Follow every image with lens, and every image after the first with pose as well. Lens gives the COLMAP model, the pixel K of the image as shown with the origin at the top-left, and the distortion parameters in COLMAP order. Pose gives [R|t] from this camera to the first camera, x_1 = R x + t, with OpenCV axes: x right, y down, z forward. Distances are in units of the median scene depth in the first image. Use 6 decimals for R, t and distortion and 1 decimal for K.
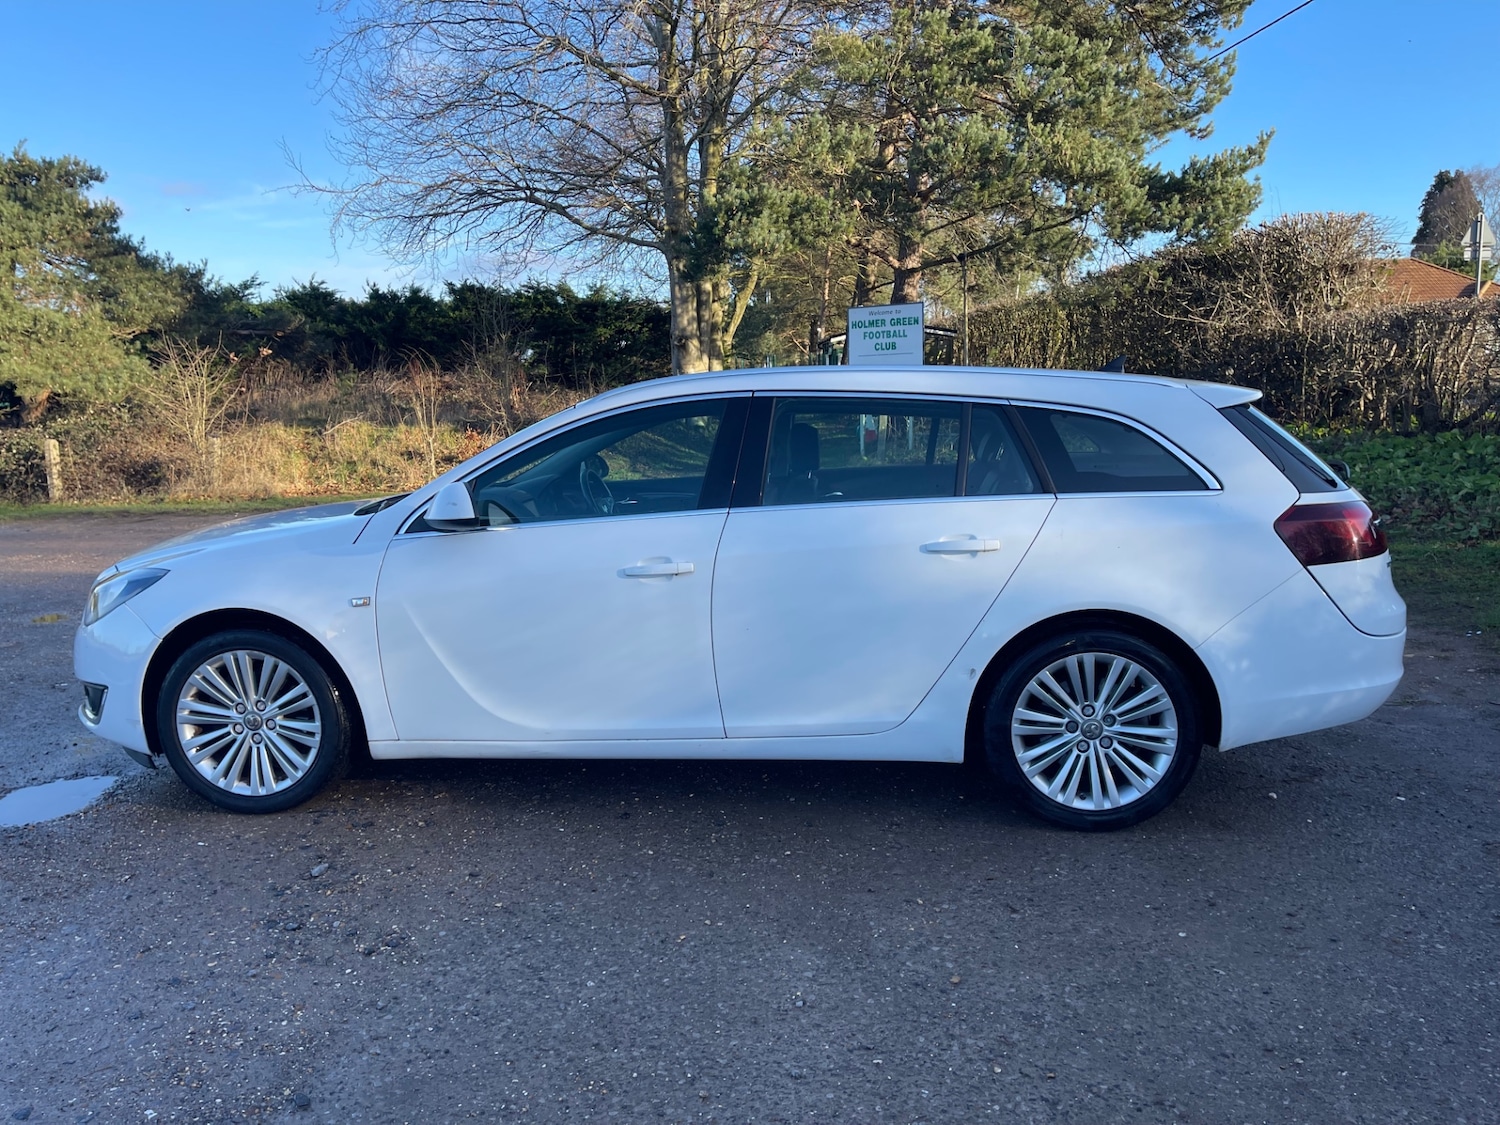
lens RADIAL K [[1149.1, 0, 750.0], [0, 1149.1, 562.5], [0, 0, 1]] dist [0.061733, -0.127171]
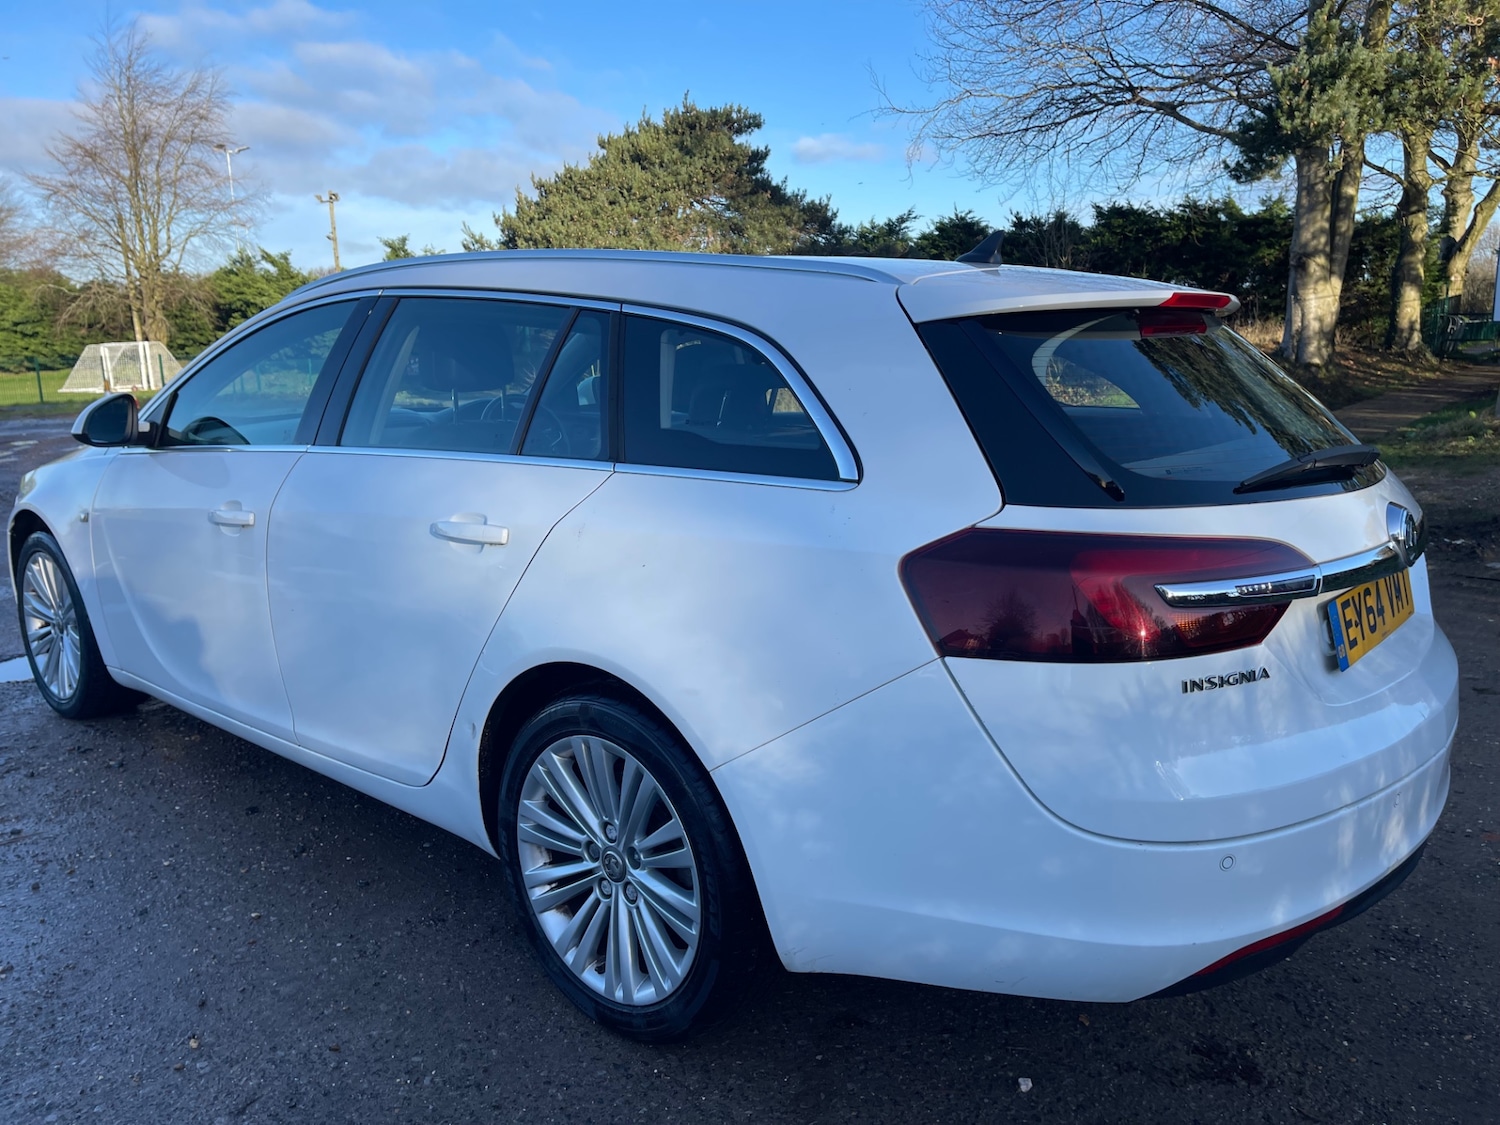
lens RADIAL K [[1128.0, 0, 750.0], [0, 1128.0, 562.5], [0, 0, 1]] dist [0.093175, -0.124129]
pose [[0.819965, 0.127244, -0.558091, 0.104305], [-0.094028, 0.991677, 0.087951, -0.010592], [0.564638, -0.019641, 0.825105, 0.088898]]
